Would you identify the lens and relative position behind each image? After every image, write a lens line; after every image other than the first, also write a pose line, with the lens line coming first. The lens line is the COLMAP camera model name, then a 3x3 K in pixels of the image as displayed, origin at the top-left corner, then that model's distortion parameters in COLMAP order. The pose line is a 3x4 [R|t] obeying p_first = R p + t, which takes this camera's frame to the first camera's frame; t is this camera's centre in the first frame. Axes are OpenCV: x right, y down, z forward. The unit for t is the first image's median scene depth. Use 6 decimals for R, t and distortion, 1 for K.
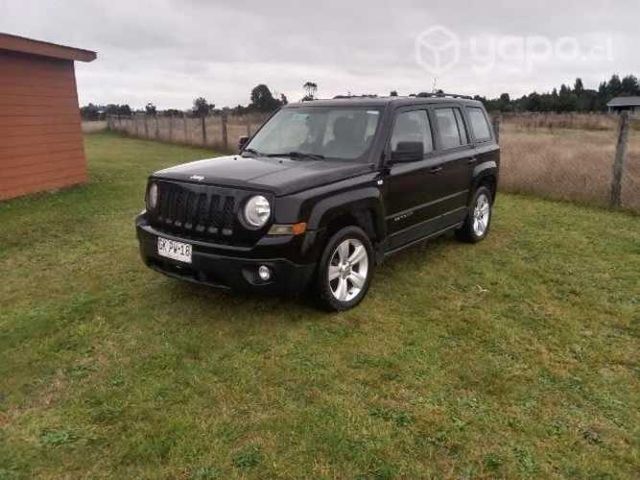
lens RADIAL K [[491.5, 0, 320.6], [0, 491.5, 240.0], [0, 0, 1]] dist [0.007908, -0.021104]
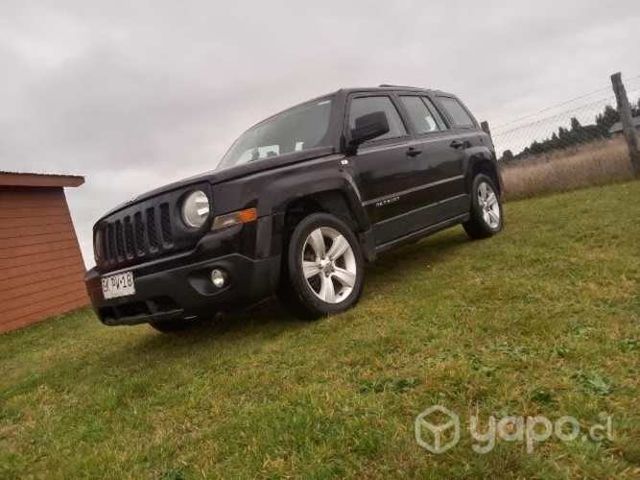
lens RADIAL K [[491.5, 0, 321.3], [0, 491.5, 245.4], [0, 0, 1]] dist [0.007908, -0.021104]
pose [[0.968370, -0.245505, -0.044581, 0.088449], [0.232770, 0.953186, -0.193017, 0.186870], [0.089880, 0.176535, 0.980182, 0.188238]]
